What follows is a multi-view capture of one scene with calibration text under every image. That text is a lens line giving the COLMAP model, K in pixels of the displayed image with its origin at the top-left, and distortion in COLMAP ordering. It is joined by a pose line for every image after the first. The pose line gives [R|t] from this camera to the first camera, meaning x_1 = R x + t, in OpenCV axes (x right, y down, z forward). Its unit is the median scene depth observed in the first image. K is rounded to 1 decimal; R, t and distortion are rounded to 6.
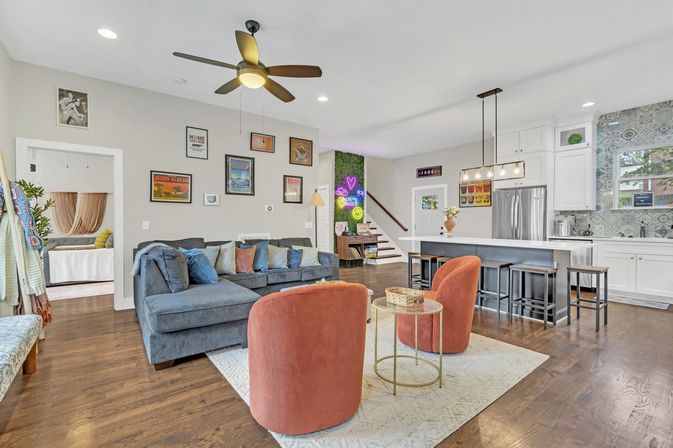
lens RADIAL K [[303.1, 0, 326.4], [0, 303.1, 225.3], [0, 0, 1]] dist [-0.001786, 0.003949]
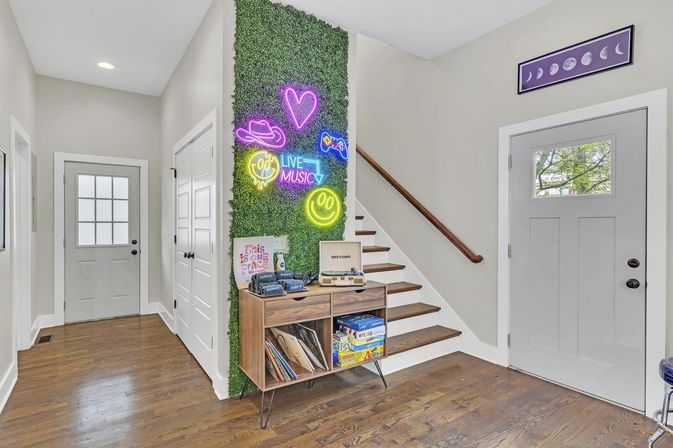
lens RADIAL K [[329.9, 0, 324.5], [0, 329.9, 223.9], [0, 0, 1]] dist [0.013235, 0.000151]
pose [[0.997850, 0.004974, -0.065350, 0.140348], [-0.005608, 0.999939, -0.009513, -0.022137], [0.065299, 0.009859, 0.997817, 0.733818]]
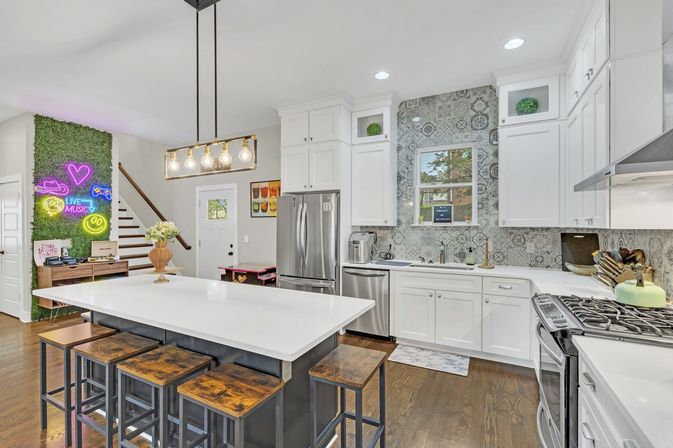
lens RADIAL K [[303.1, 0, 320.2], [0, 303.1, 225.0], [0, 0, 1]] dist [-0.001786, 0.003949]
pose [[0.918899, -0.000357, 0.394492, 0.310446], [0.003833, 0.999960, -0.008024, -0.035153], [-0.394474, 0.008886, 0.918864, 0.284969]]
